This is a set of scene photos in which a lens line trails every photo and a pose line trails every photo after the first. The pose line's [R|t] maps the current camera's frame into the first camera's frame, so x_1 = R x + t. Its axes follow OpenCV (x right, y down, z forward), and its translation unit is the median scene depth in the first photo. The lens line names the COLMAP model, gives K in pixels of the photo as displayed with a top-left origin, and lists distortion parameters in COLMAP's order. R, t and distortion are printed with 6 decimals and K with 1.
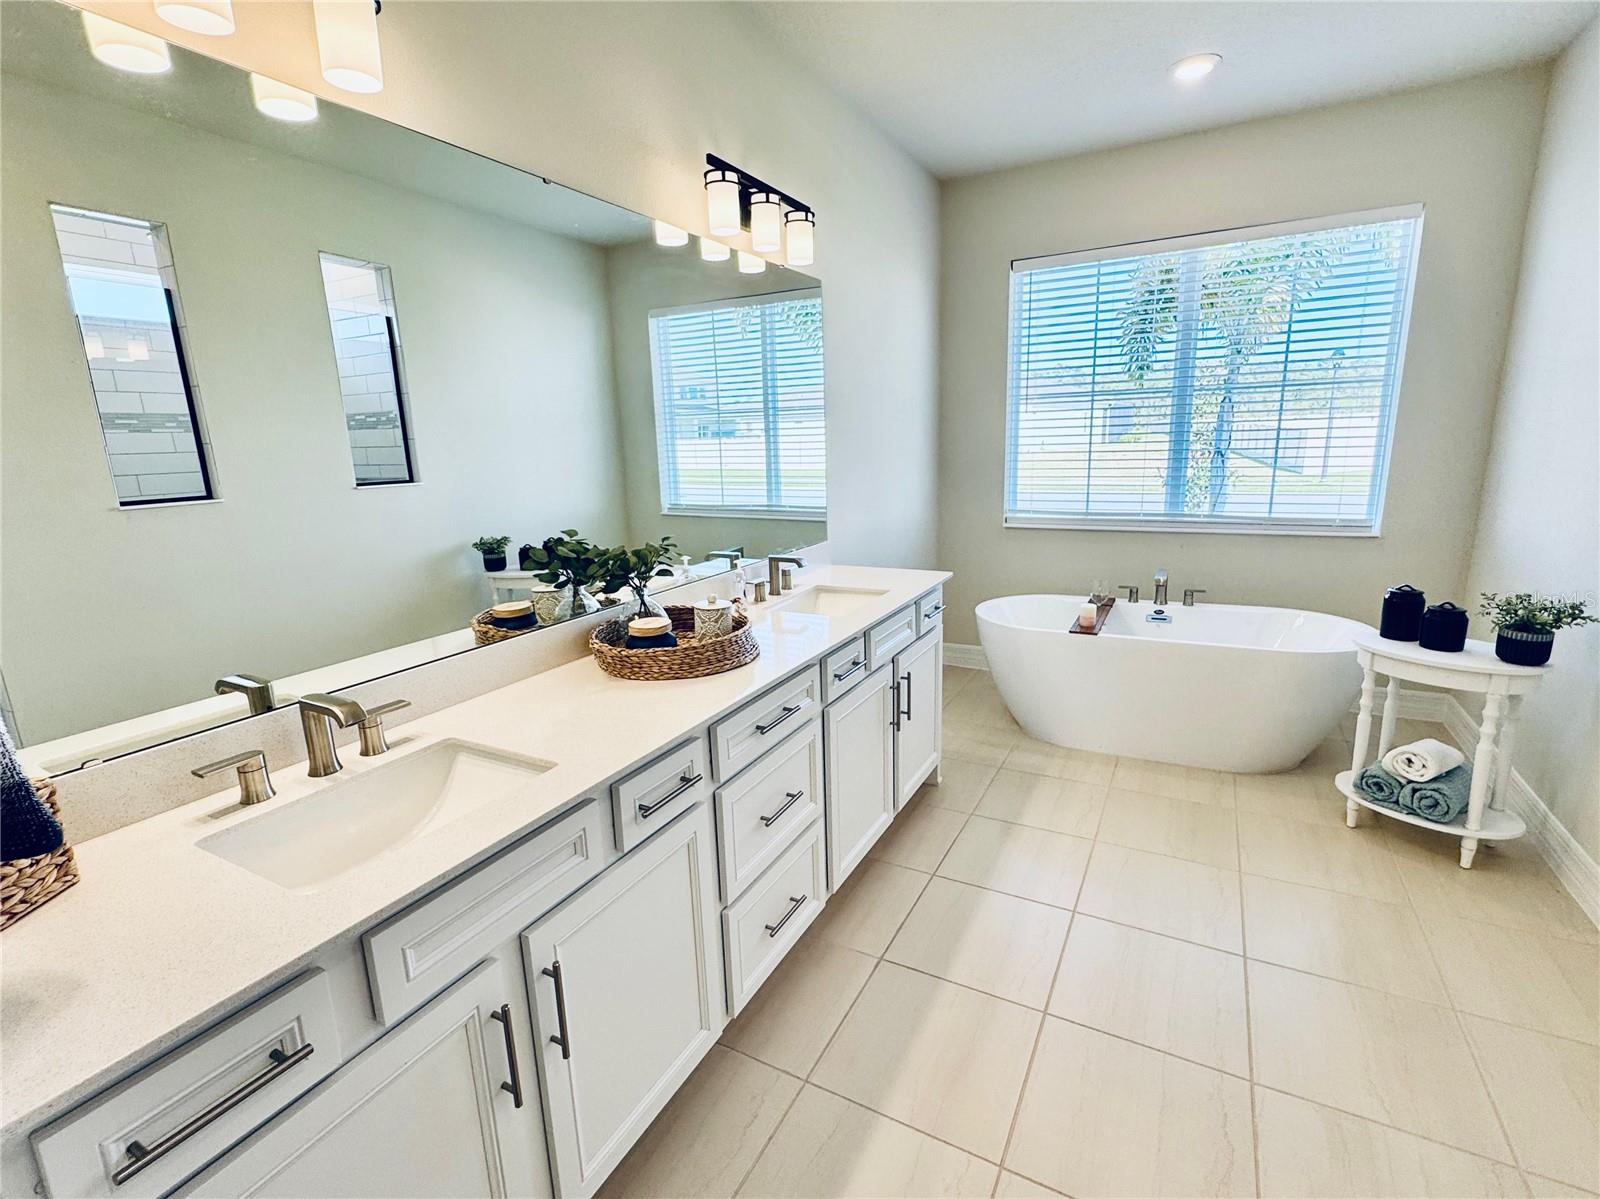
lens RADIAL K [[736.3, 0, 805.2], [0, 736.3, 594.3], [0, 0, 1]] dist [-0.000114, -0.000895]
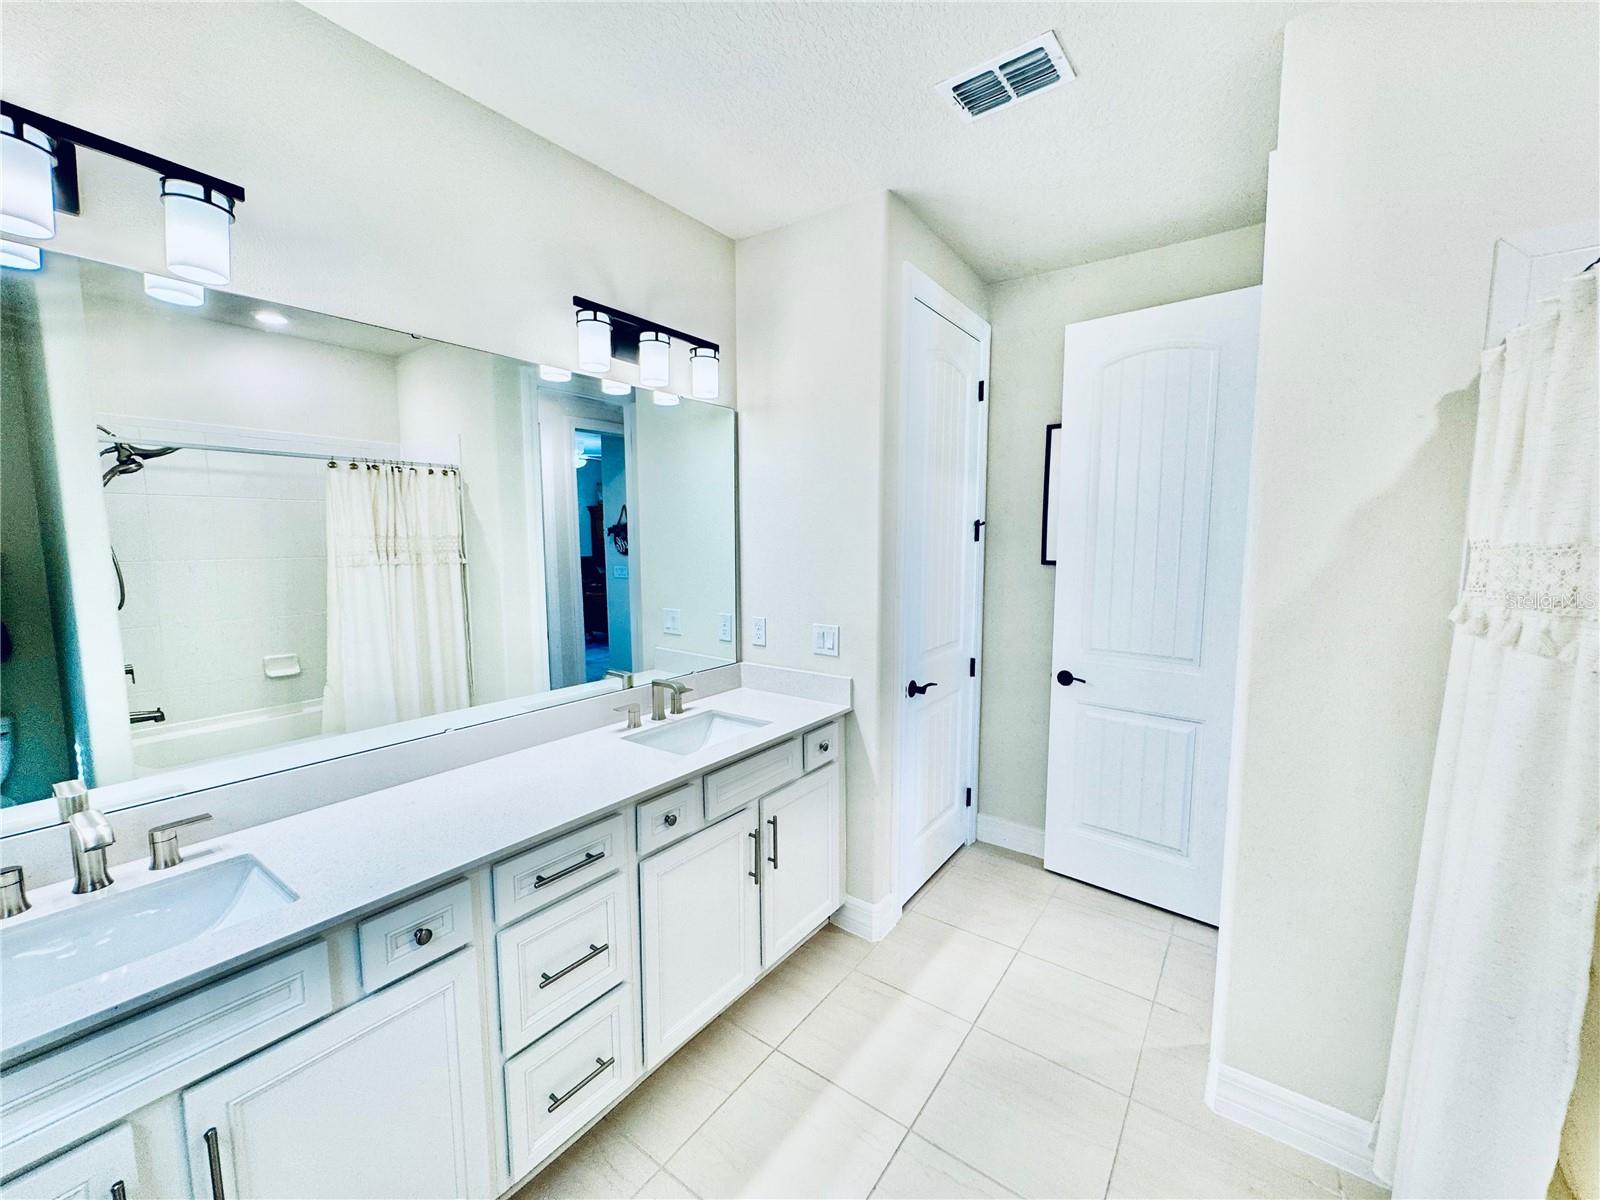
lens RADIAL K [[637.2, 0, 767.1], [0, 637.2, 612.5], [0, 0, 1]] dist [-0.001888, 0.000835]
pose [[0.982854, 0.049539, -0.177607, 0.251662], [-0.066866, 0.993424, -0.092940, -0.072043], [0.171835, 0.103222, 0.979703, 0.170539]]
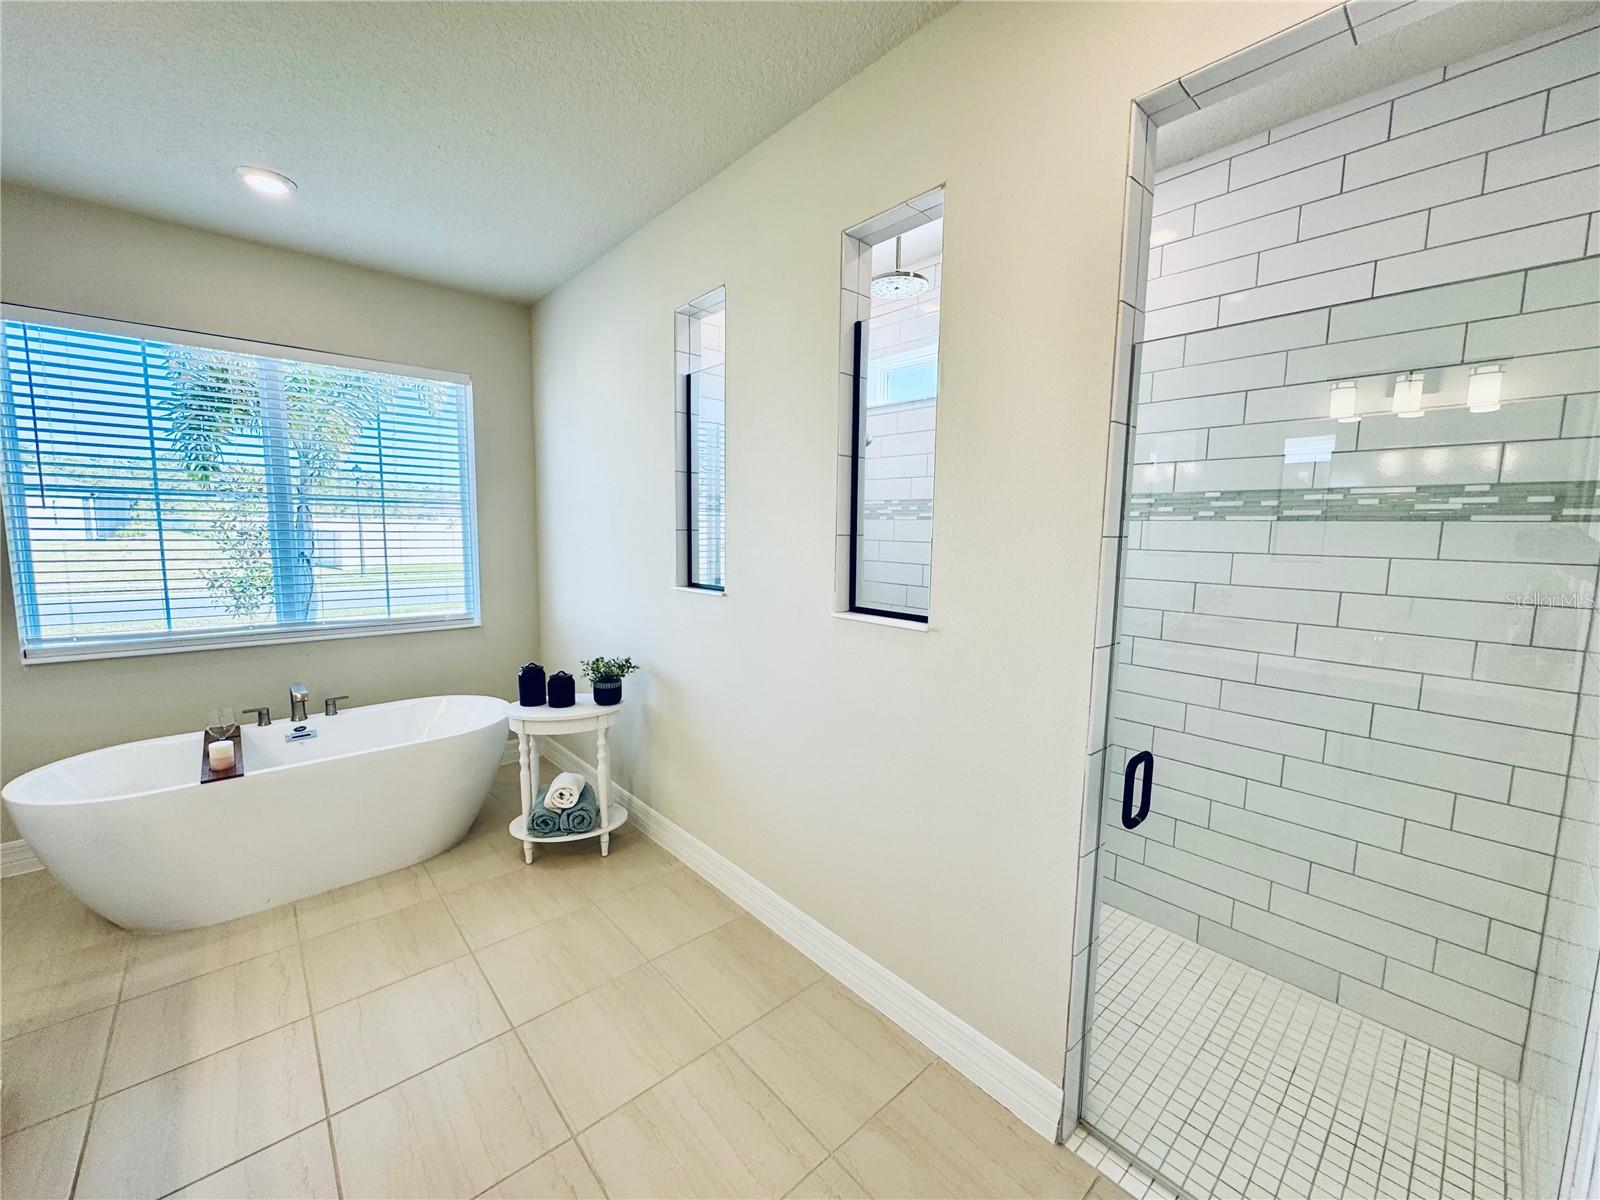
lens RADIAL K [[637.2, 0, 807.4], [0, 637.2, 600.5], [0, 0, 1]] dist [-0.001888, 0.000835]
pose [[0.344516, -0.065470, 0.936495, -0.070816], [0.172179, 0.985050, 0.005524, -0.045657], [-0.922856, 0.159342, 0.350638, 0.134435]]
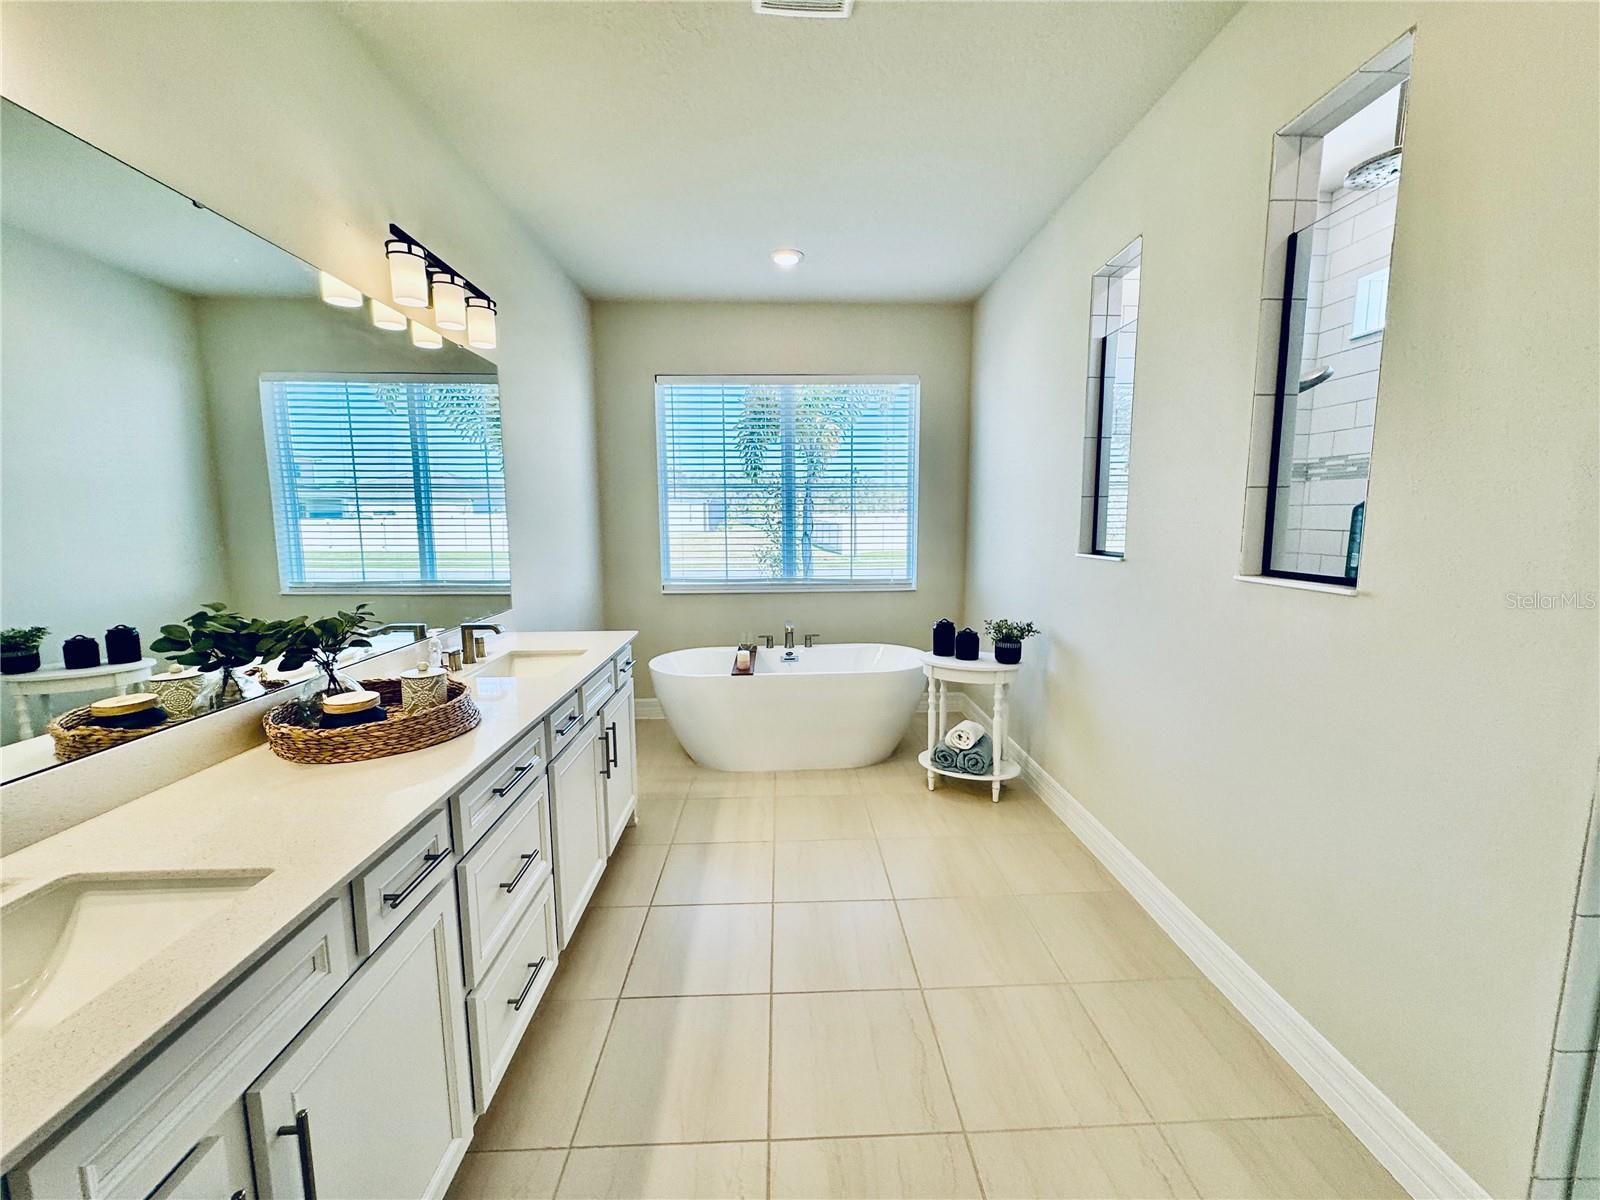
lens RADIAL K [[637.2, 0, 808.5], [0, 637.2, 595.0], [0, 0, 1]] dist [-0.001888, 0.000835]
pose [[0.859610, -0.035809, 0.509695, -0.083221], [0.086435, 0.993355, -0.075987, 0.014243], [-0.503587, 0.109375, 0.856993, 0.021883]]
